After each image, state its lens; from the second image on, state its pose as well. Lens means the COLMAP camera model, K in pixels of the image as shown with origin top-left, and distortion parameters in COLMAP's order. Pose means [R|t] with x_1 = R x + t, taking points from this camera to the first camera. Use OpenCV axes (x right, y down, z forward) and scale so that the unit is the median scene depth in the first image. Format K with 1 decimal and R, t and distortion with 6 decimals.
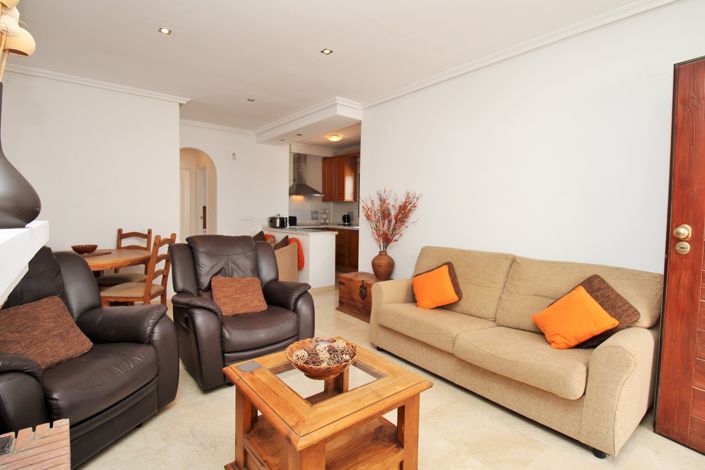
lens RADIAL K [[324.8, 0, 354.3], [0, 324.8, 227.7], [0, 0, 1]] dist [0.003724, -0.012553]
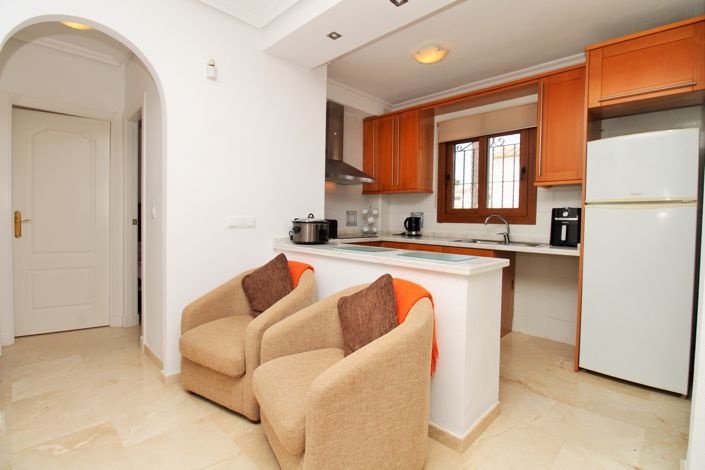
lens RADIAL K [[333.2, 0, 354.2], [0, 333.2, 228.3], [0, 0, 1]] dist [0.002993, -0.013941]
pose [[0.994232, 0.000352, 0.107247, -0.189523], [0.001273, 0.999885, -0.015085, -0.012675], [-0.107240, 0.015135, 0.994118, 0.442312]]
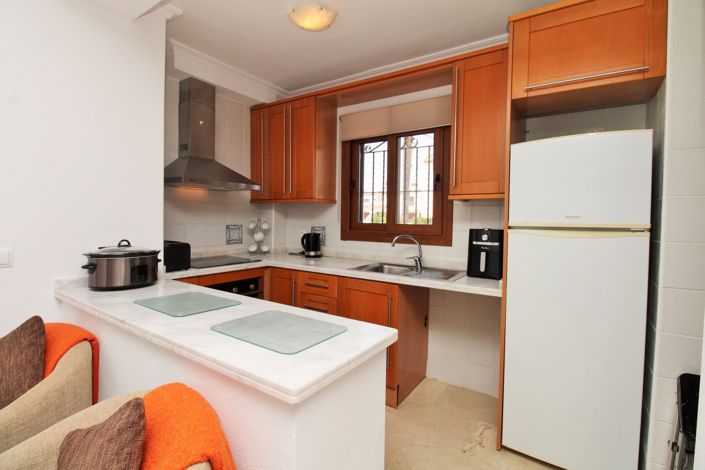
lens RADIAL K [[333.2, 0, 354.2], [0, 333.2, 228.3], [0, 0, 1]] dist [0.002993, -0.013941]
pose [[0.958714, -0.004881, 0.284329, -0.099220], [0.009108, 0.999867, -0.013545, -0.040970], [-0.284225, 0.015575, 0.958631, 0.549074]]
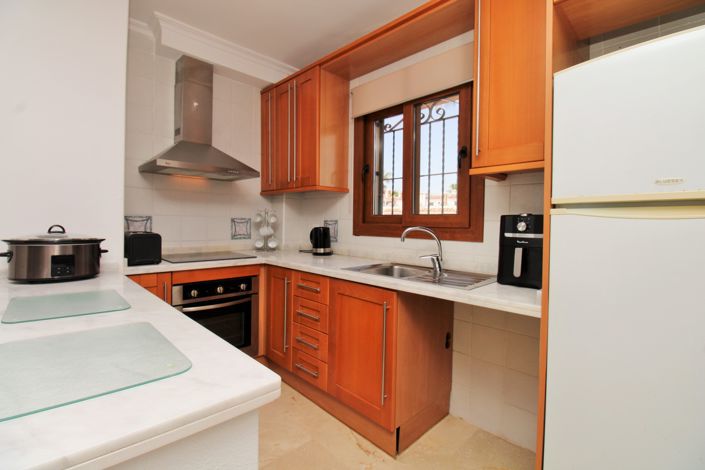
lens RADIAL K [[324.8, 0, 354.3], [0, 324.8, 227.7], [0, 0, 1]] dist [0.003724, -0.012553]
pose [[0.996222, 0.002093, 0.086822, -0.016907], [0.000557, 0.999535, -0.030483, -0.028488], [-0.086846, 0.030416, 0.995757, 0.617513]]
